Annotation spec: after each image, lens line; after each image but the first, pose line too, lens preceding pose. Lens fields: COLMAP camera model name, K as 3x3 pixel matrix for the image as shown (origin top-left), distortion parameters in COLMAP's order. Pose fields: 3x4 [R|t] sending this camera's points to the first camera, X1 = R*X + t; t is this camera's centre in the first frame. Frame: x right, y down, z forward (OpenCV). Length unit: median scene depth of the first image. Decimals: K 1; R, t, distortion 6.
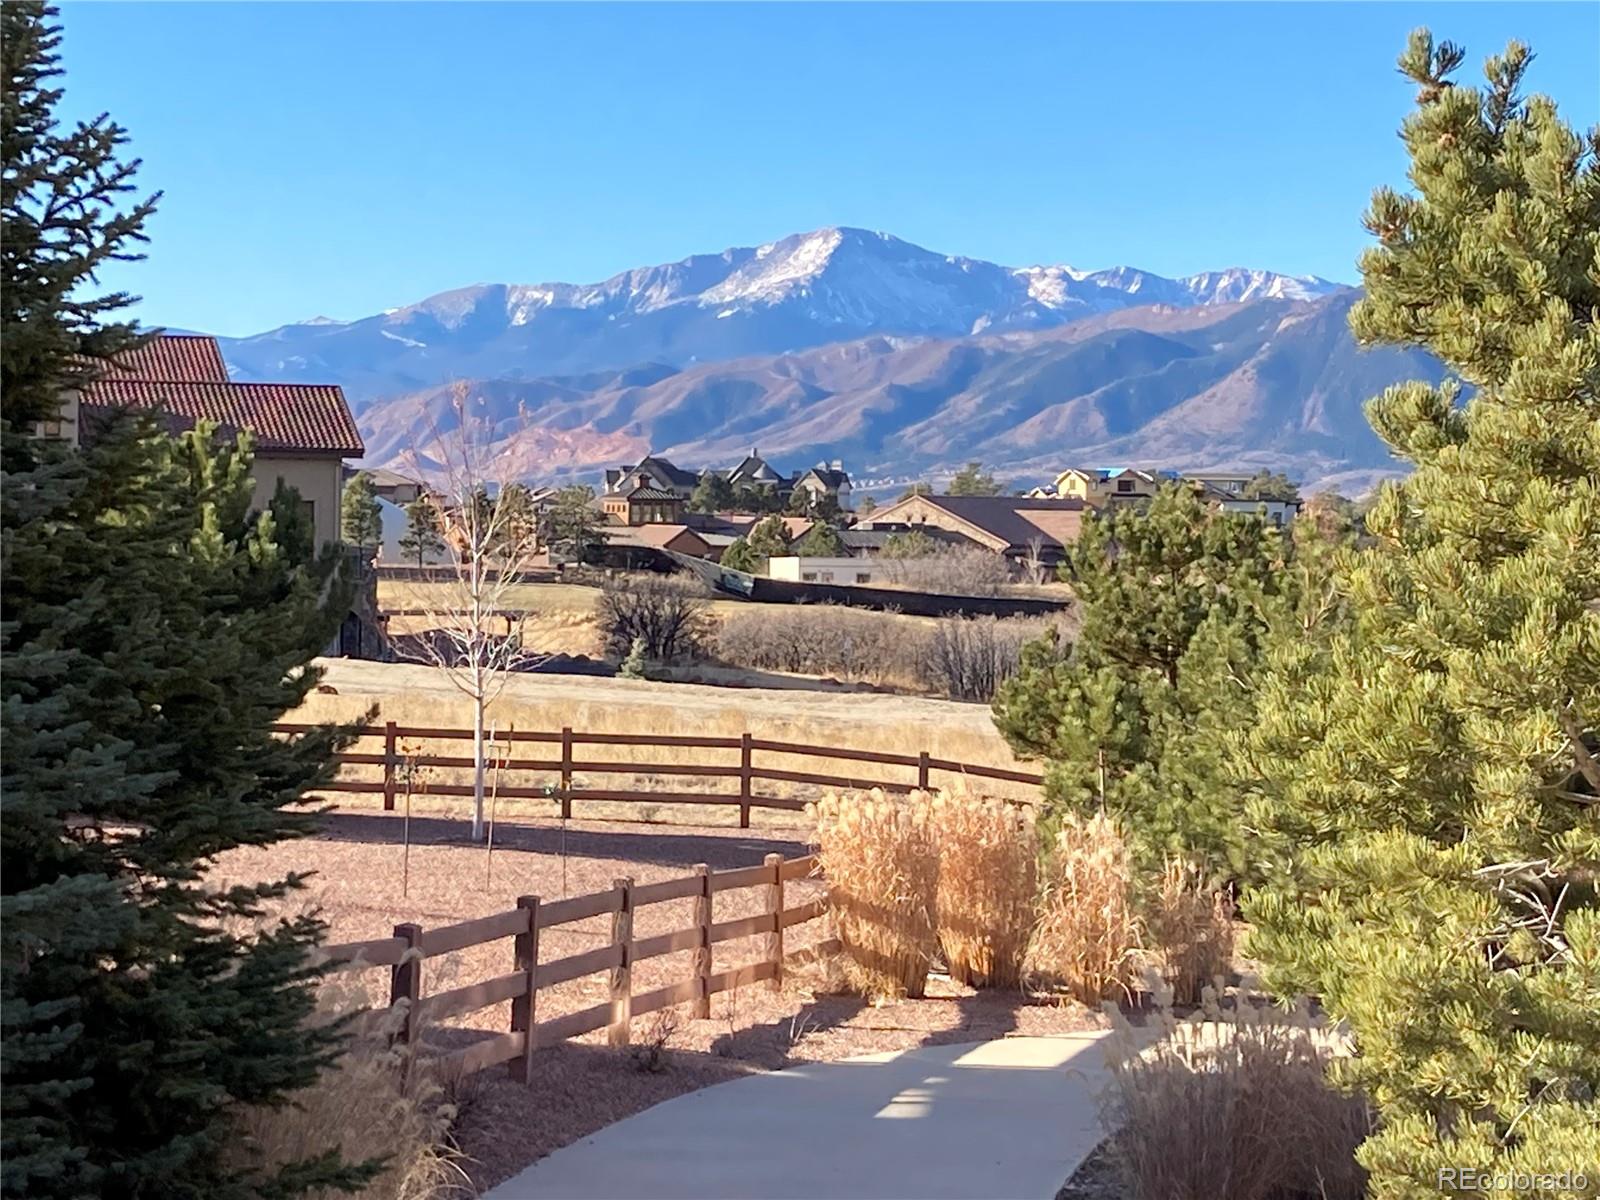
lens RADIAL K [[3865.4, 0, 799.6], [0, 3865.4, 599.3], [0, 0, 1]] dist [-0.020402, 0.000000]
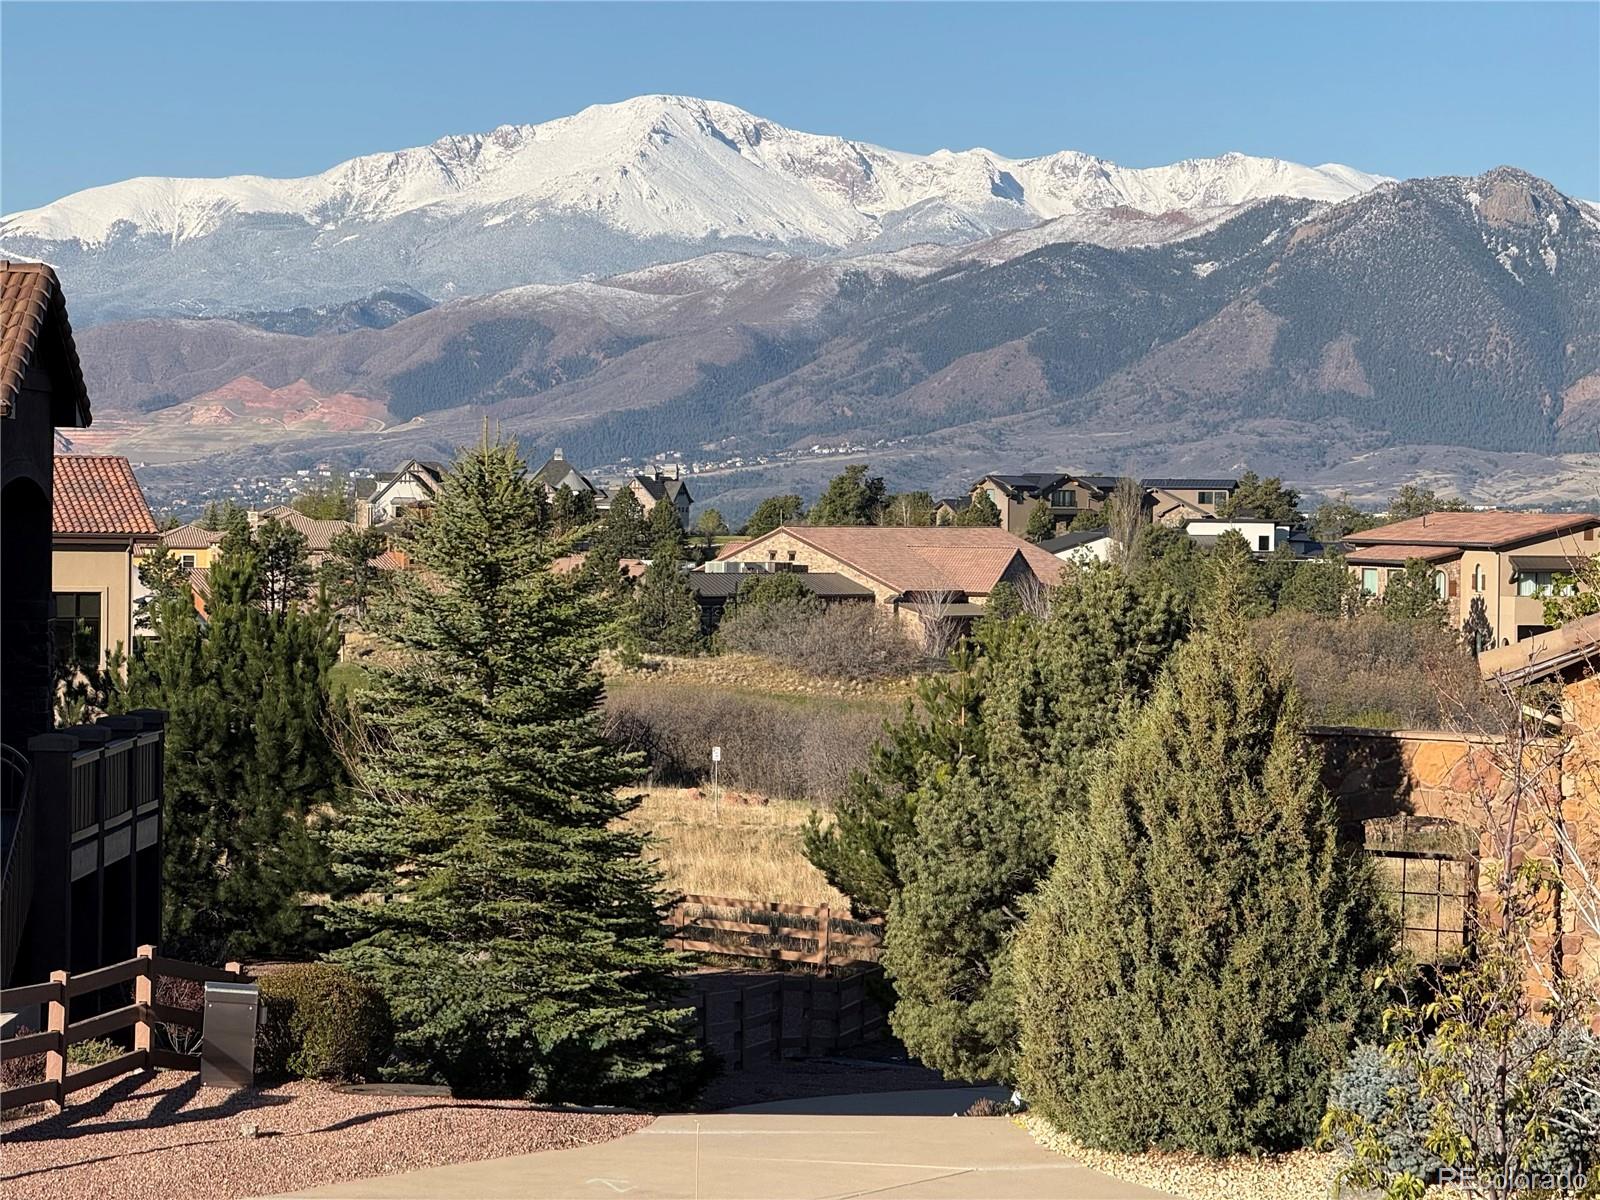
lens RADIAL K [[5687.4, 0, 800.4], [0, 5687.4, 600.2], [0, 0, 1]] dist [0.160704, 0.000000]
pose [[0.999363, -0.006761, 0.035029, -0.004591], [0.006929, 0.999965, -0.004697, -0.005784], [-0.034996, 0.004936, 0.999375, -0.100366]]
